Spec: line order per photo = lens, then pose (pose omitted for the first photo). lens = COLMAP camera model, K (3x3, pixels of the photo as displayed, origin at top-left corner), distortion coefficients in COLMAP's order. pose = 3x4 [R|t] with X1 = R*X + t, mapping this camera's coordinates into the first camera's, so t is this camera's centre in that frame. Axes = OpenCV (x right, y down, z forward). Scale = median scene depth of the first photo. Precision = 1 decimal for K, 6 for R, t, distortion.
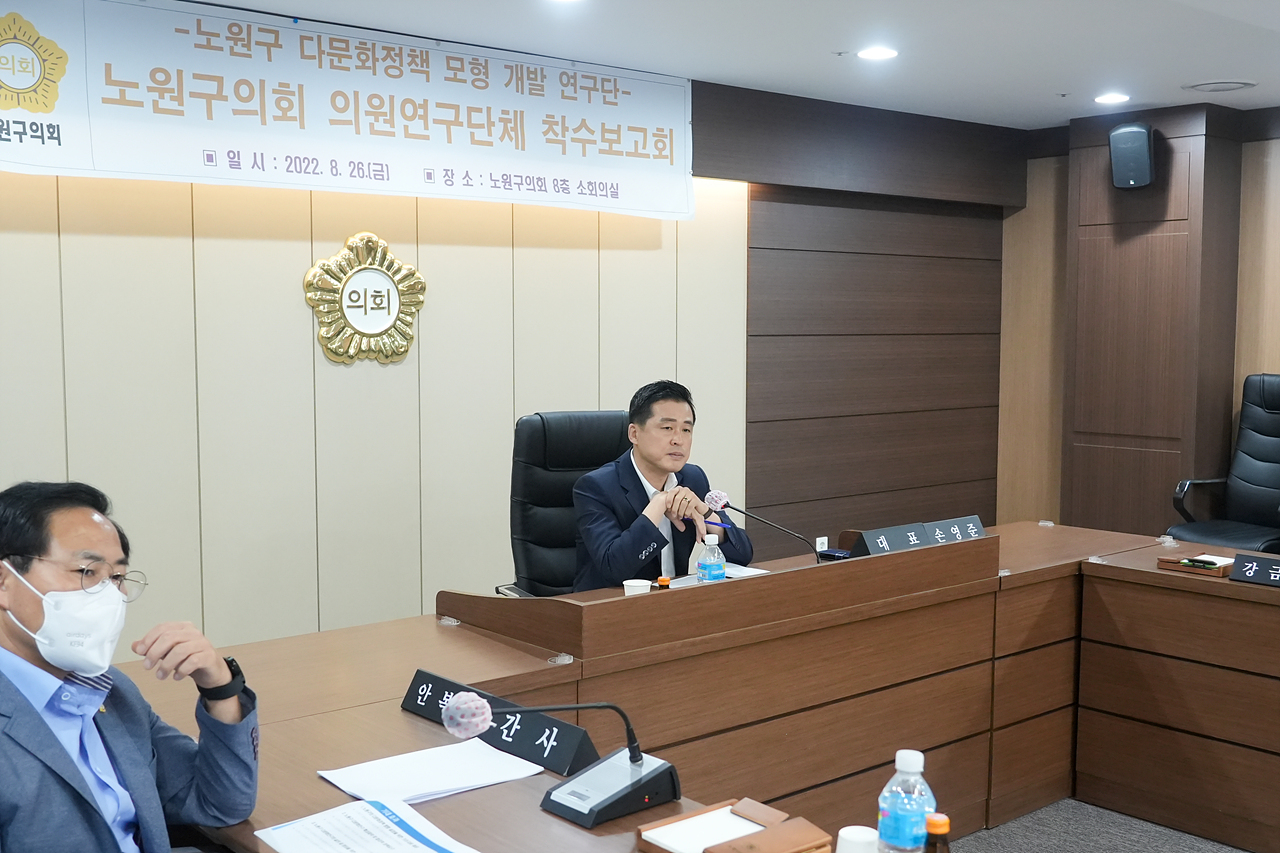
lens RADIAL K [[1364.7, 0, 640.0], [0, 1364.7, 426.5], [0, 0, 1]] dist [-0.004129, -0.034240]
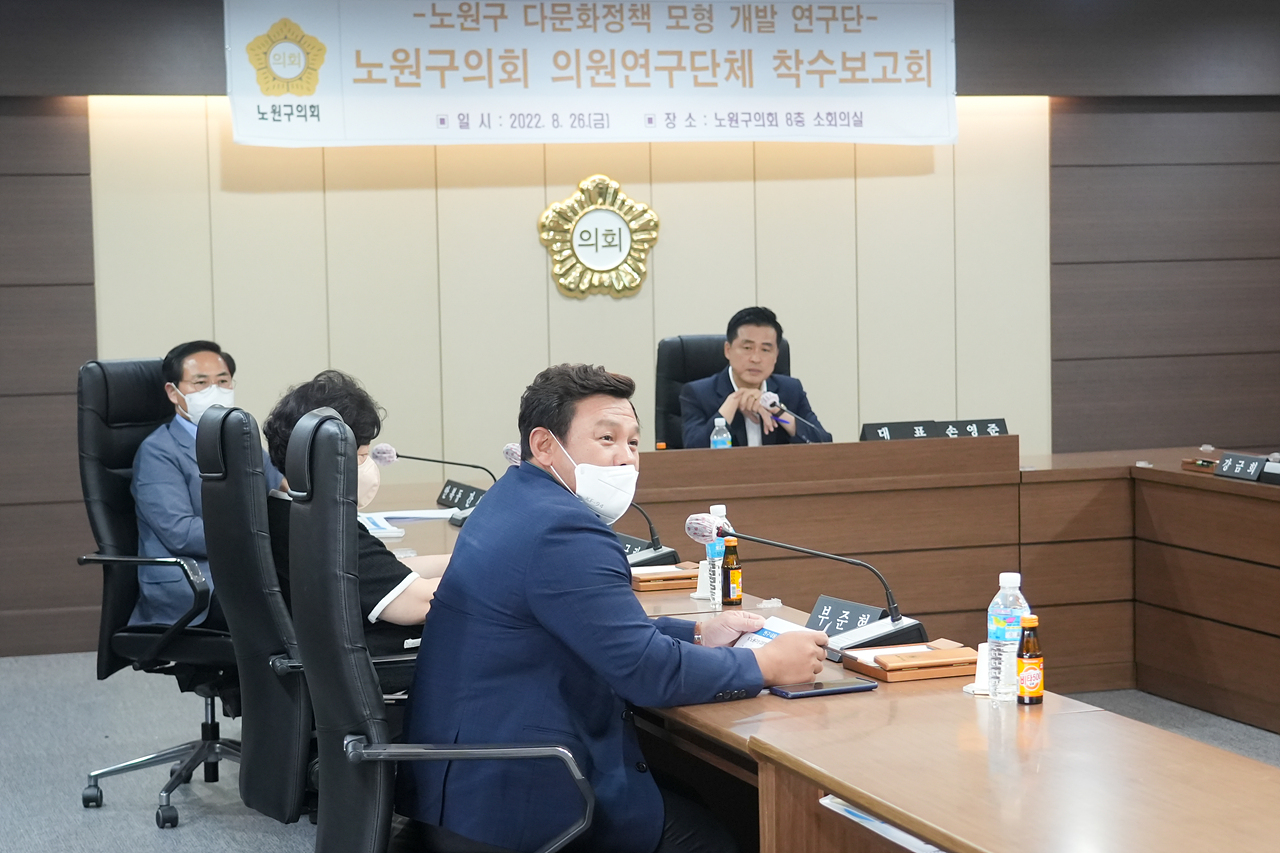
lens RADIAL K [[2590.9, 0, 603.2], [0, 2590.9, 458.2], [0, 0, 1]] dist [-0.002629, -0.297167]
pose [[0.921312, 0.009733, -0.388703, 0.611348], [-0.007489, 0.999945, 0.007287, 0.066525], [0.388752, -0.003803, 0.921334, -0.894403]]
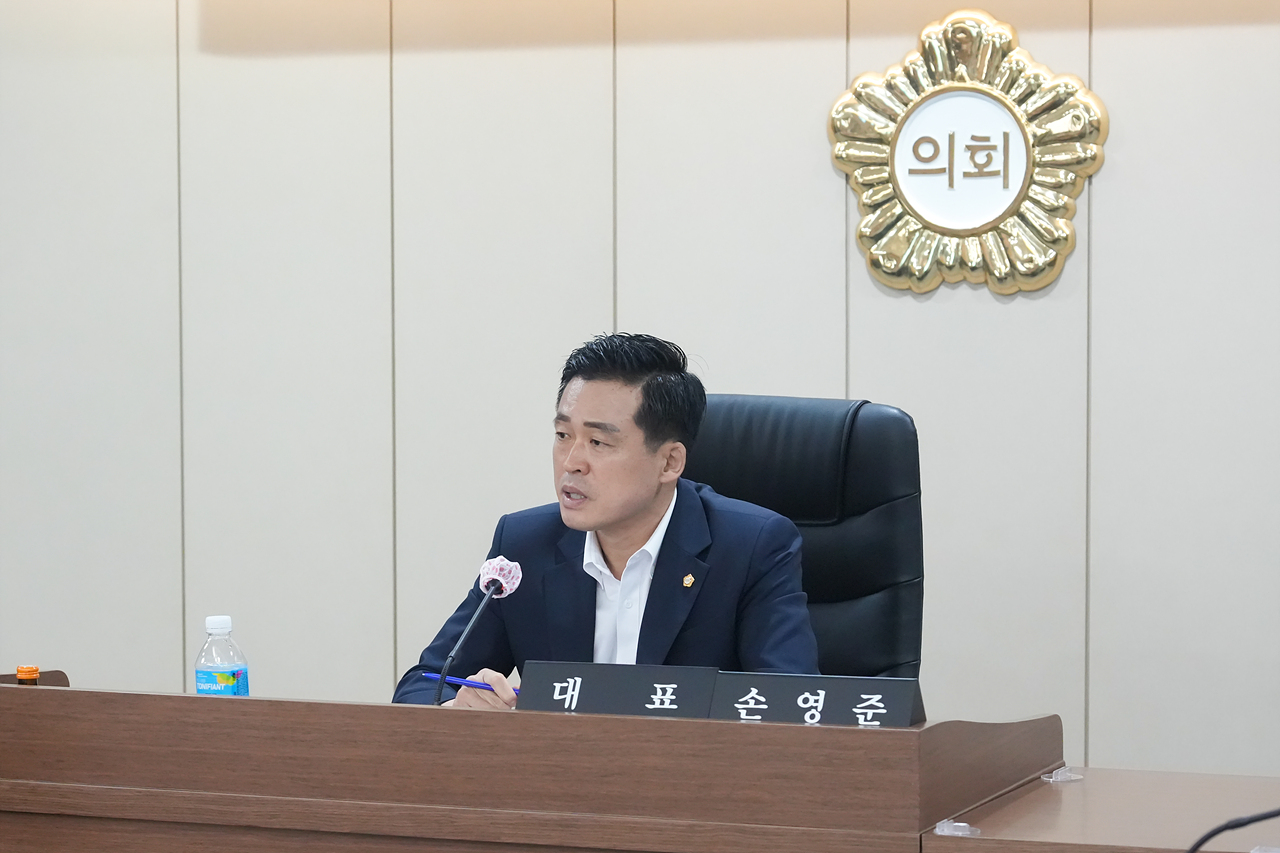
lens RADIAL K [[3993.8, 0, 640.0], [0, 3993.8, 426.5], [0, 0, 1]] dist [-0.033280, -0.791007]
pose [[0.466559, 0.048526, -0.883158, 0.982336], [-0.063029, 0.997780, 0.021527, -0.024292], [0.882241, 0.045620, 0.468582, 0.280137]]
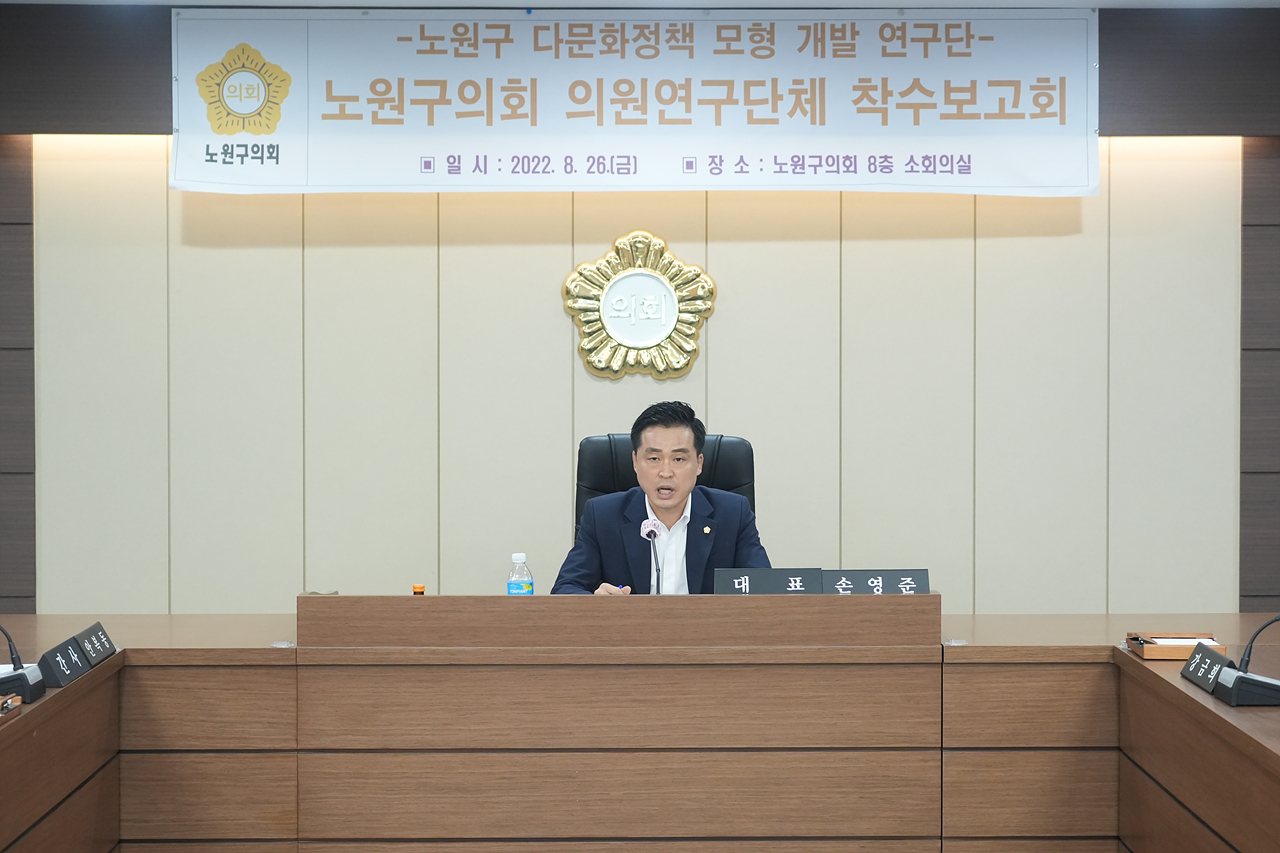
lens RADIAL K [[2313.5, 0, 647.0], [0, 2313.5, 367.8], [0, 0, 1]] dist [0.025191, -0.304019]
pose [[0.769849, 0.010117, -0.638146, 0.782155], [-0.046482, 0.998108, -0.040251, 0.006138], [0.636531, 0.060650, 0.768863, -0.146980]]
